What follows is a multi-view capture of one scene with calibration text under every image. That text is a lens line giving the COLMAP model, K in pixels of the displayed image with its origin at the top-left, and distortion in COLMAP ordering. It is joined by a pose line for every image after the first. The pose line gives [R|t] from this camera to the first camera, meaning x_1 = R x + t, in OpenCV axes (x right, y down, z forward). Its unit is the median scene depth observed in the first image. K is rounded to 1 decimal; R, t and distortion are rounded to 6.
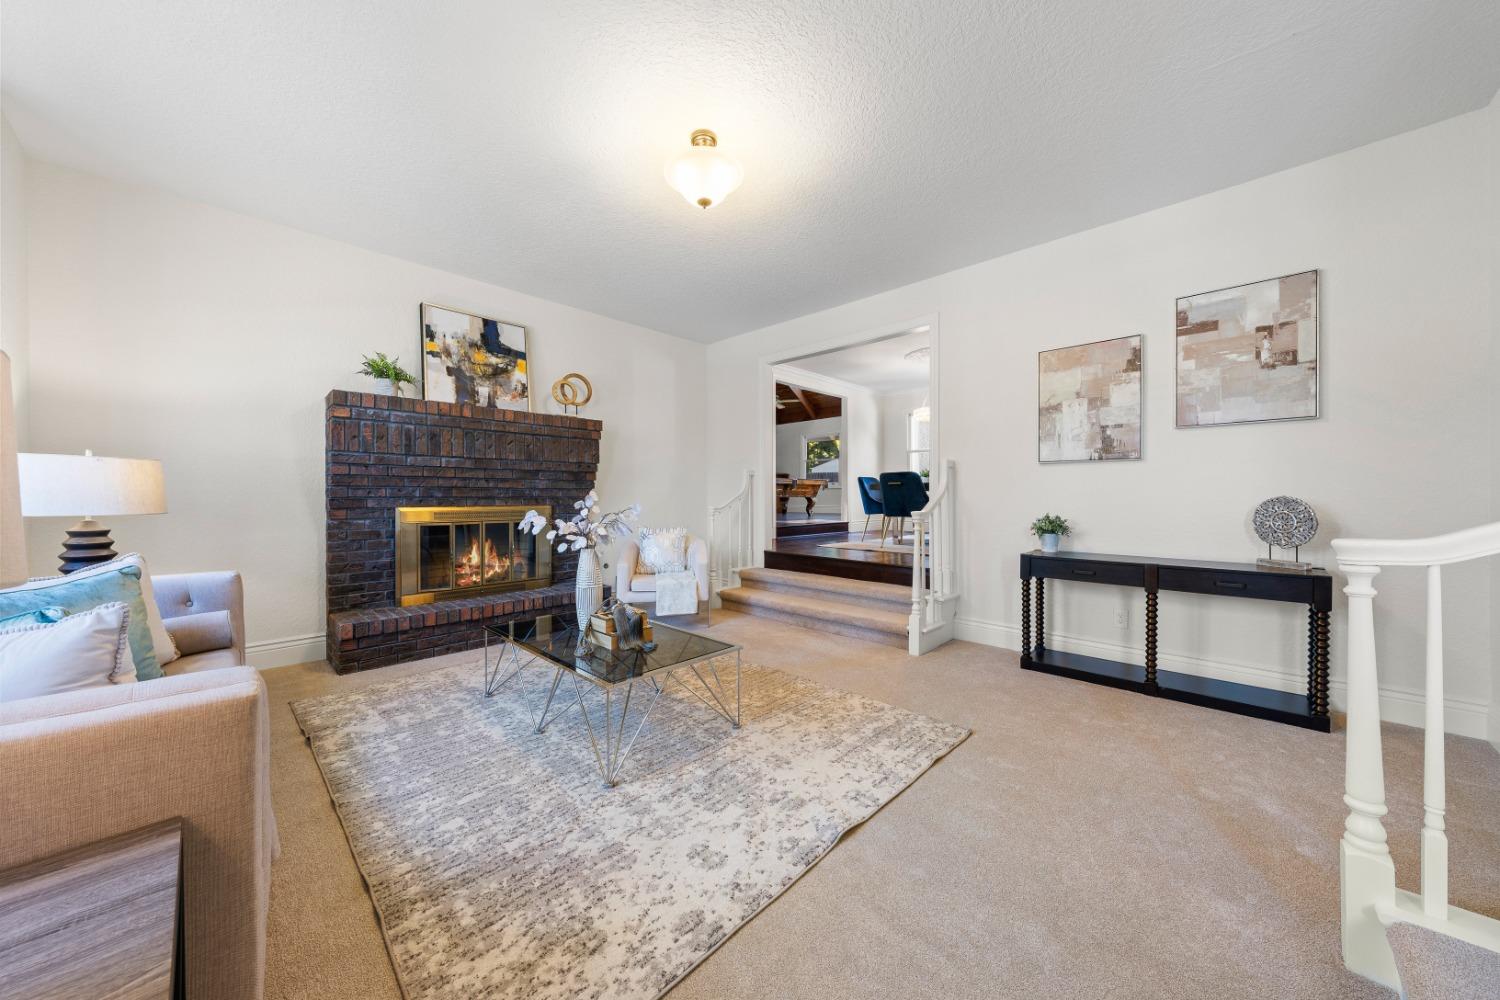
lens RADIAL K [[540.2, 0, 747.0], [0, 540.2, 499.4], [0, 0, 1]] dist [-0.000919, -0.000552]
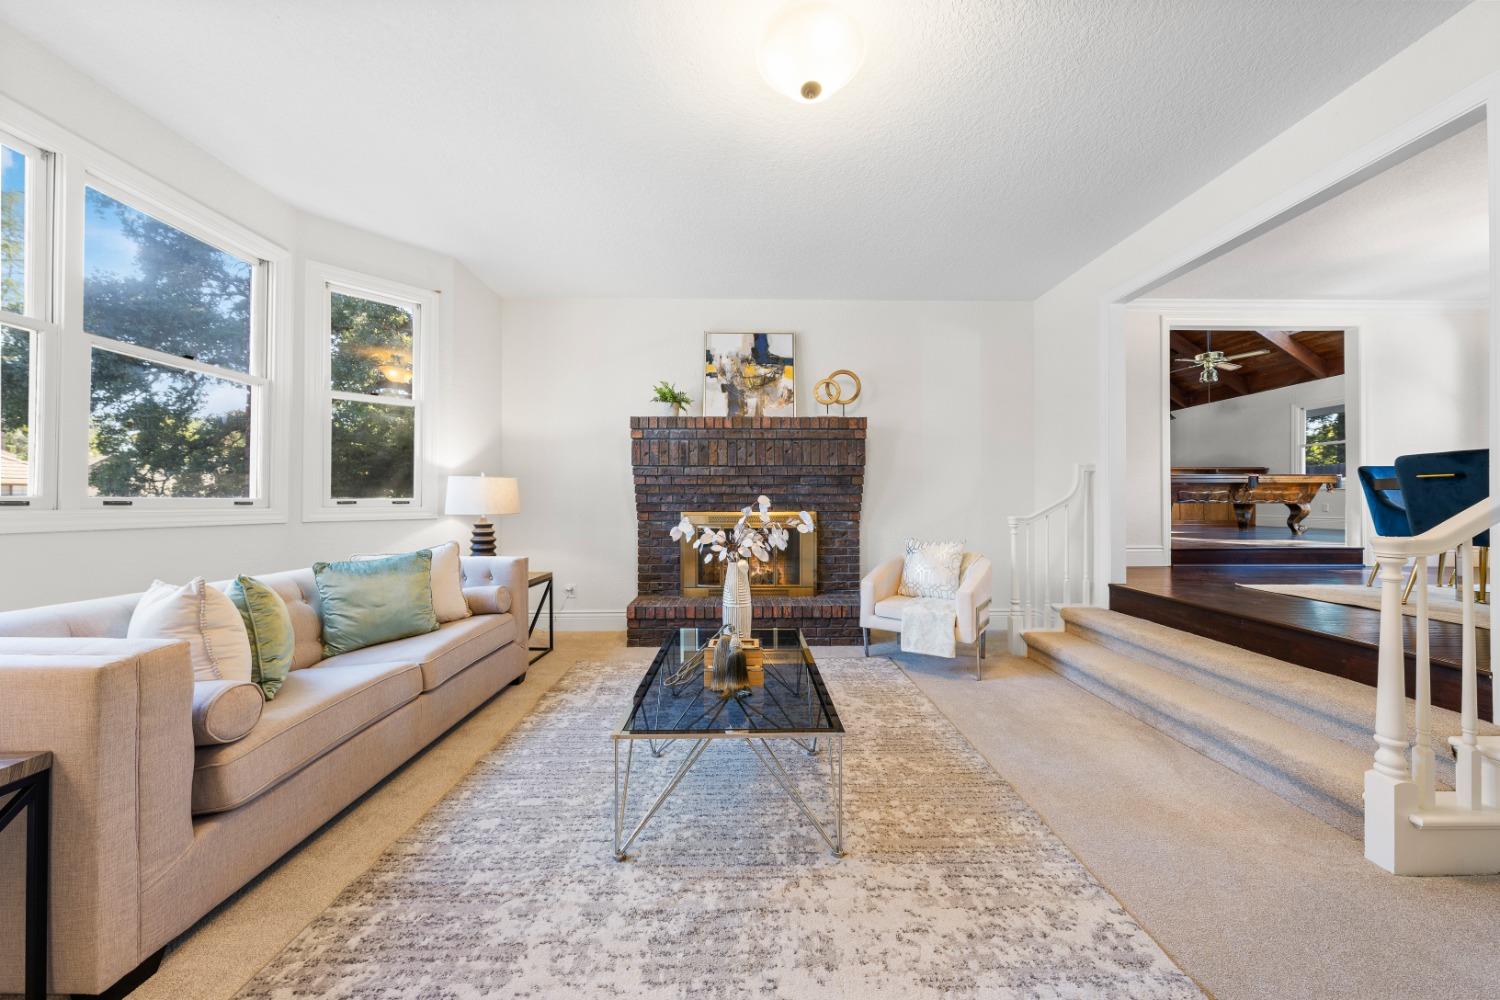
lens RADIAL K [[512.2, 0, 750.8], [0, 512.2, 497.5], [0, 0, 1]] dist [-0.001409, 0.000047]
pose [[0.694958, -0.005626, -0.719029, 0.251982], [-0.004133, 0.999922, -0.011819, -0.003172], [0.719039, 0.011185, 0.694880, 0.340176]]
